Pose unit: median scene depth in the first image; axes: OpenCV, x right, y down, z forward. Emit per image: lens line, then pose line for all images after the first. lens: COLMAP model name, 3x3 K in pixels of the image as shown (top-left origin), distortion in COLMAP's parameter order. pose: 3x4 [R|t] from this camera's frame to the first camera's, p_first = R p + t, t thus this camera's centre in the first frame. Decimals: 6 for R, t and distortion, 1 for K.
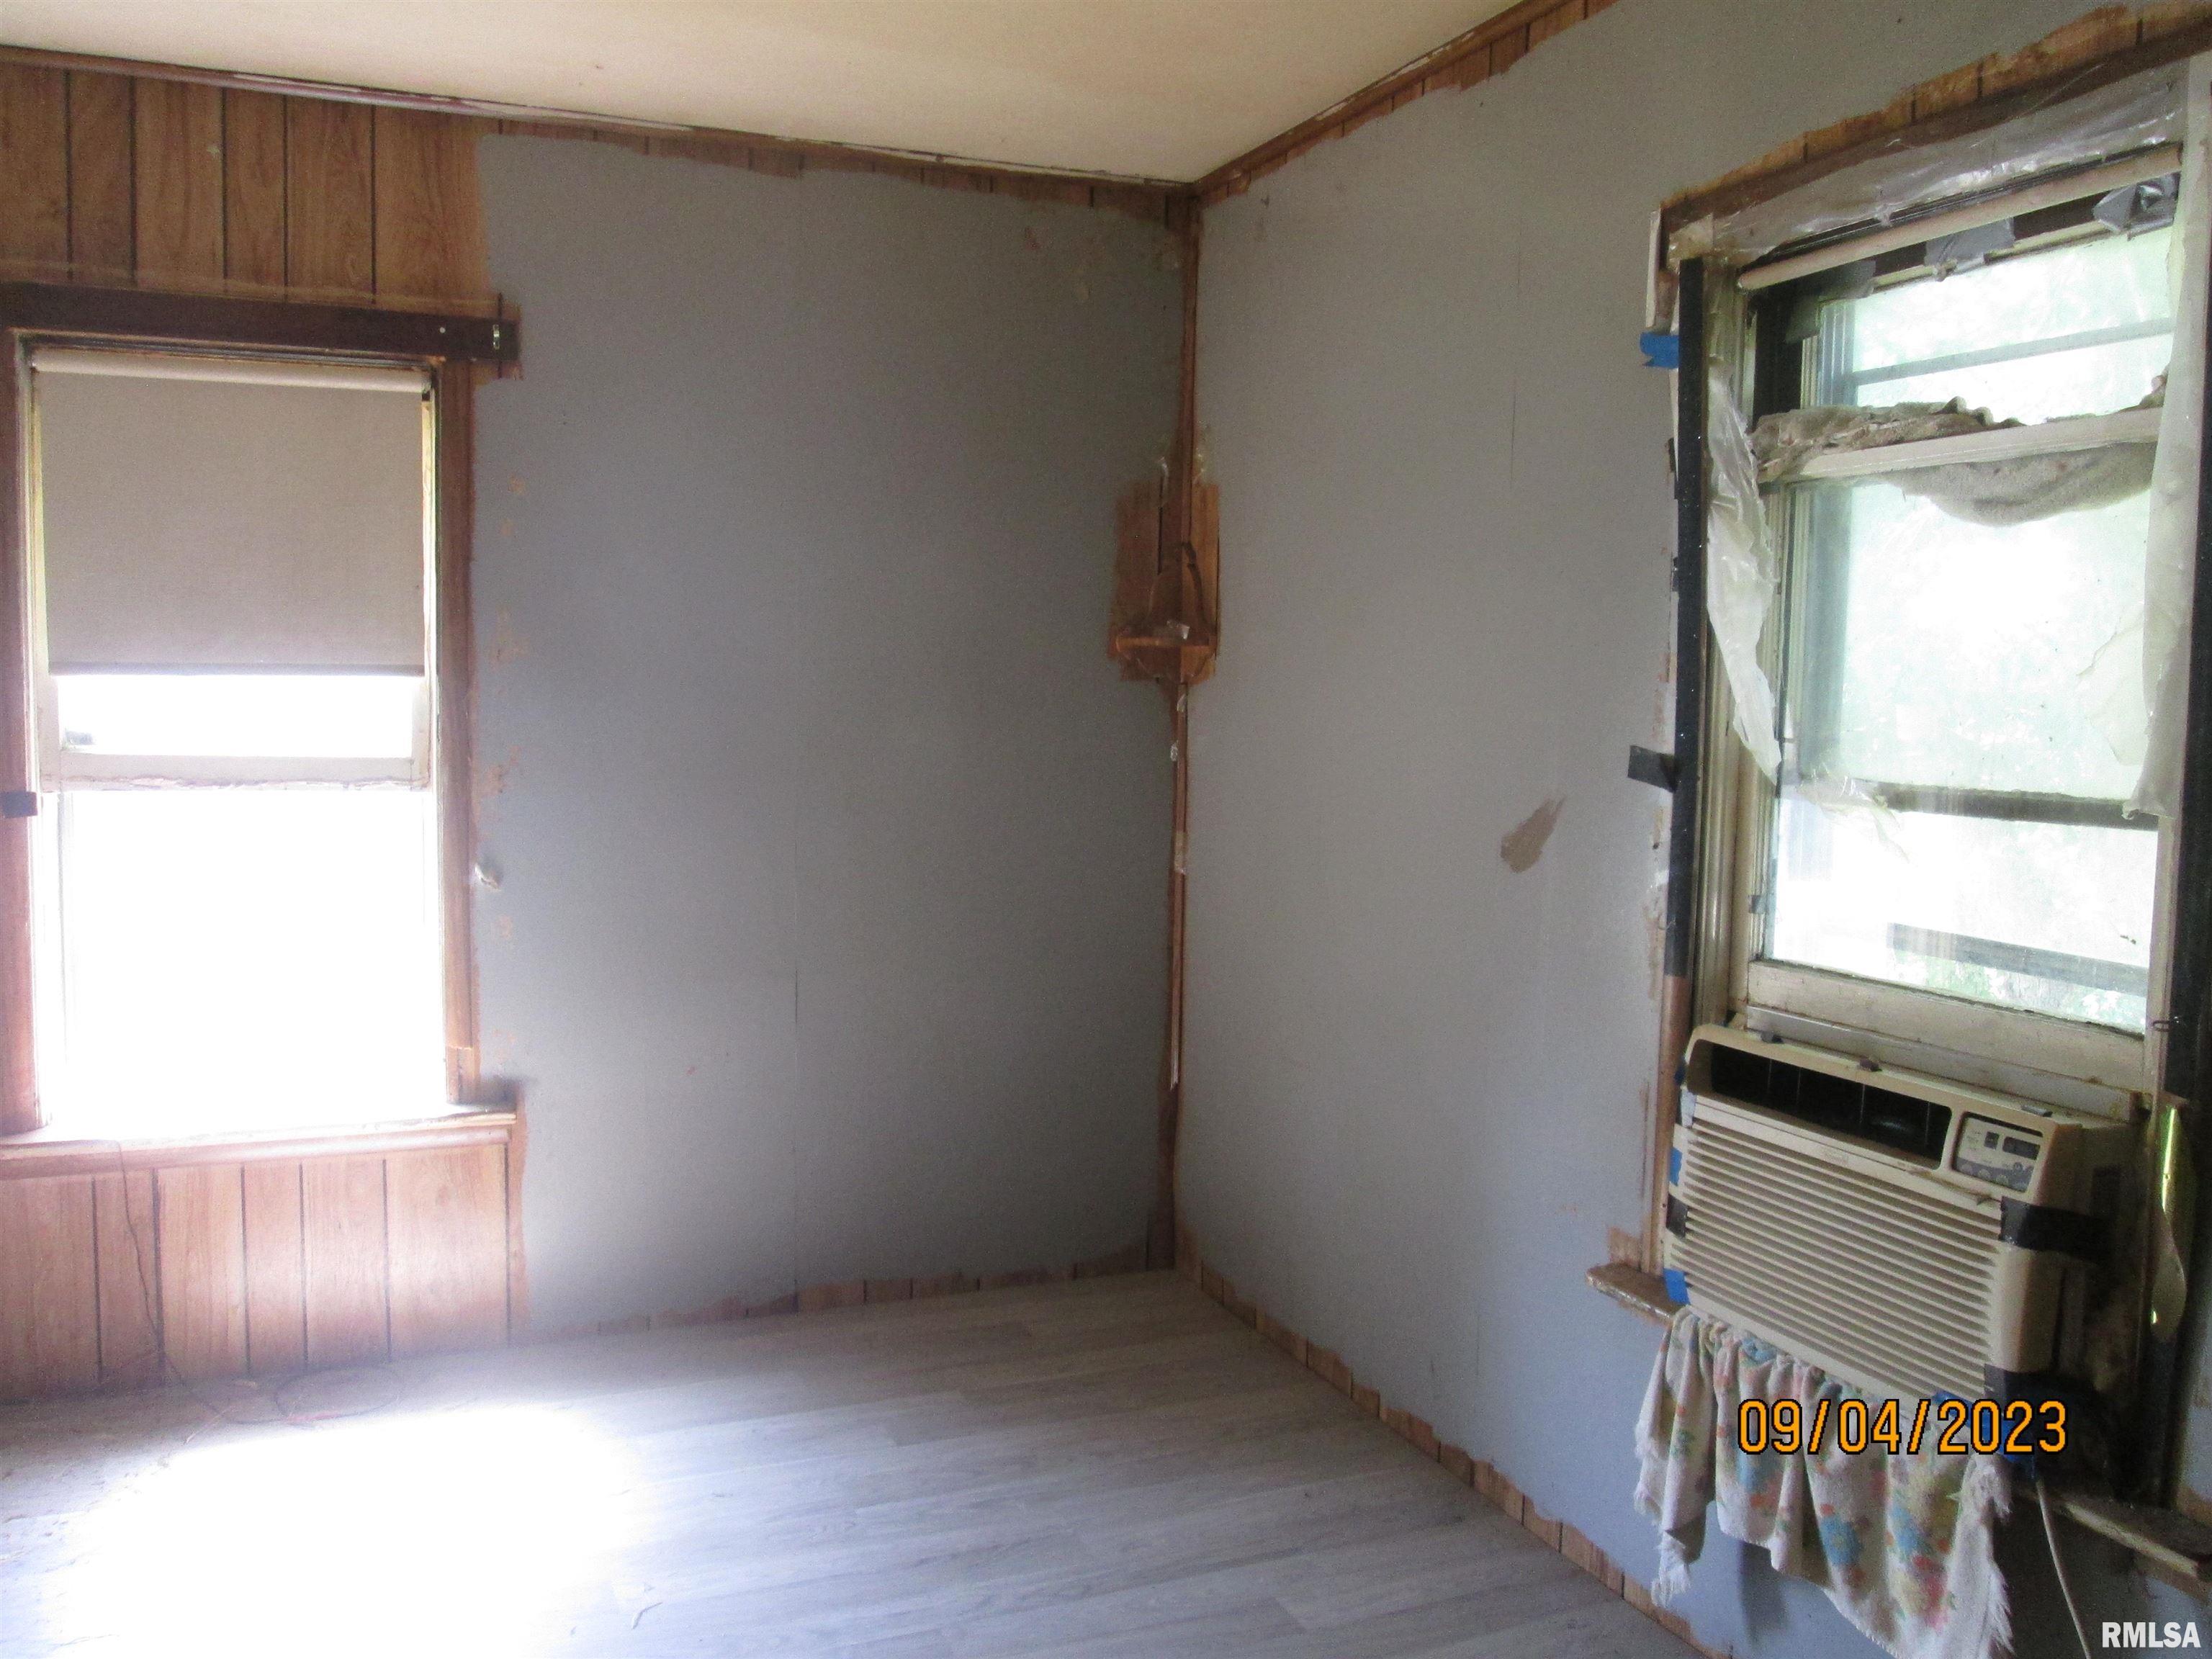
lens RADIAL K [[1820.8, 0, 1101.7], [0, 1820.8, 844.0], [0, 0, 1]] dist [-0.052429, 0.025095]
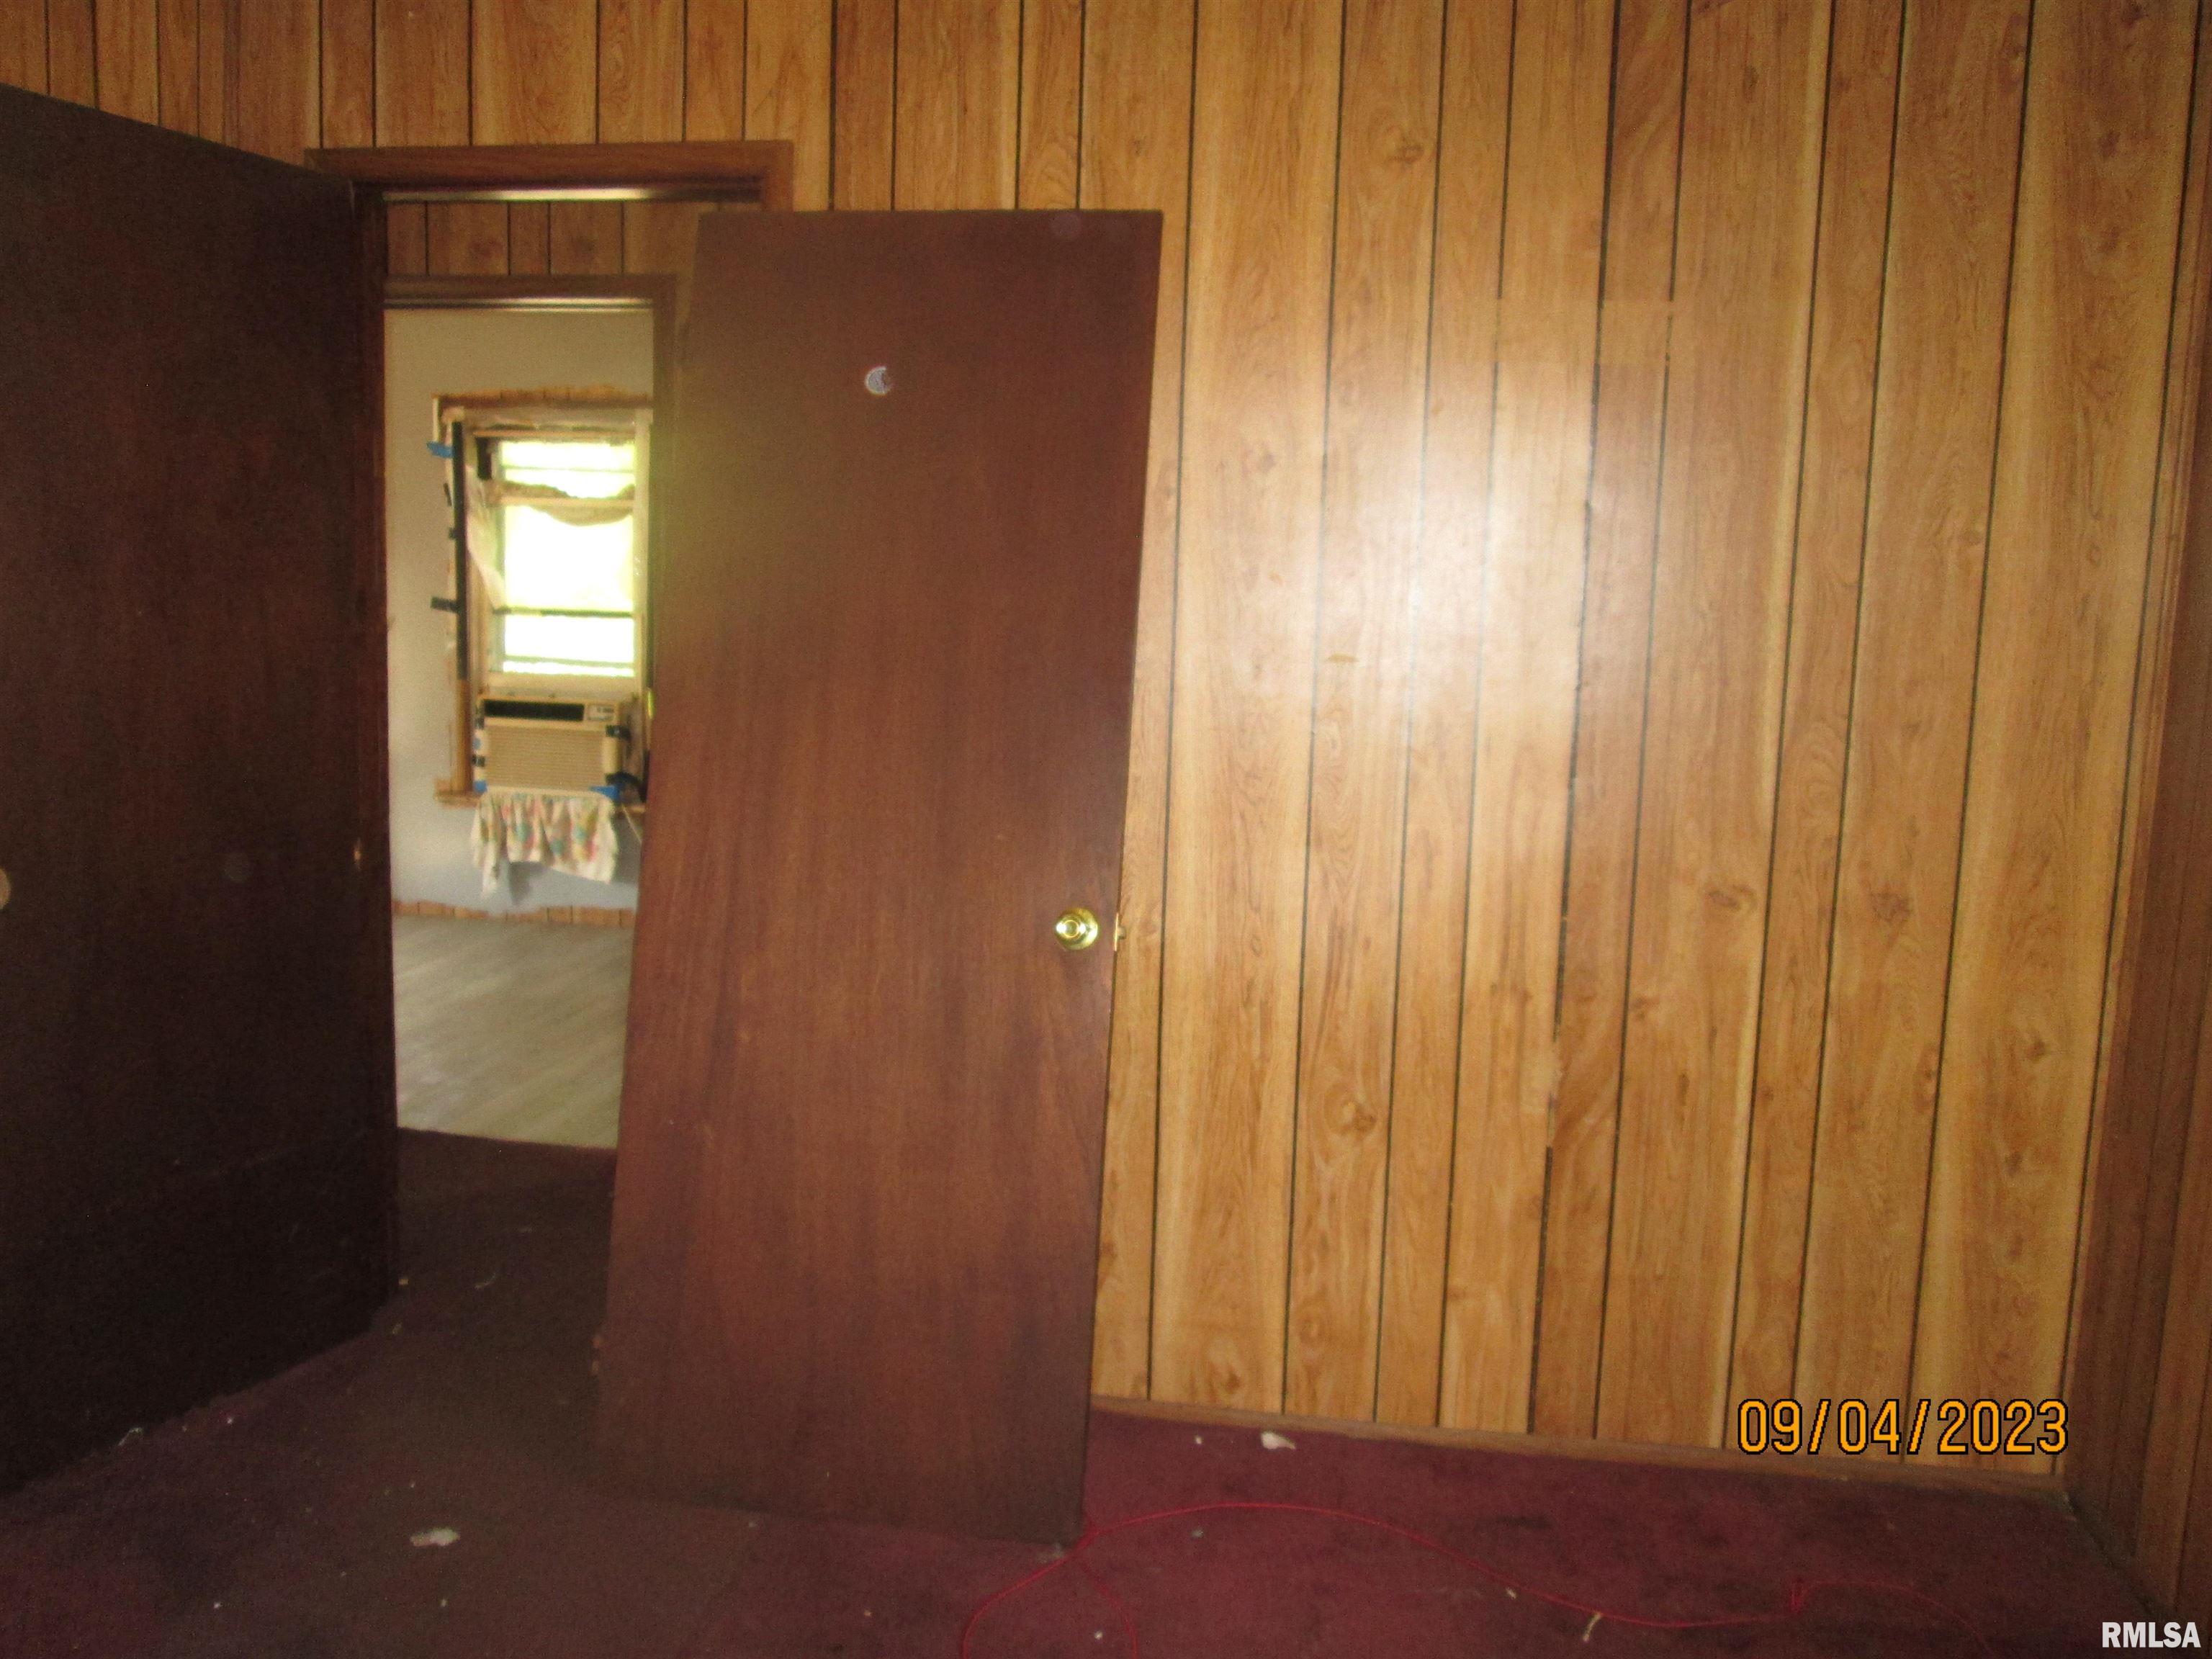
lens RADIAL K [[1820.8, 0, 1101.7], [0, 1820.8, 844.0], [0, 0, 1]] dist [-0.052429, 0.025095]
pose [[0.540070, -0.105067, 0.835036, -1.639725], [0.042103, 0.994308, 0.097876, 0.100731], [-0.840566, -0.017702, 0.541419, -1.457475]]
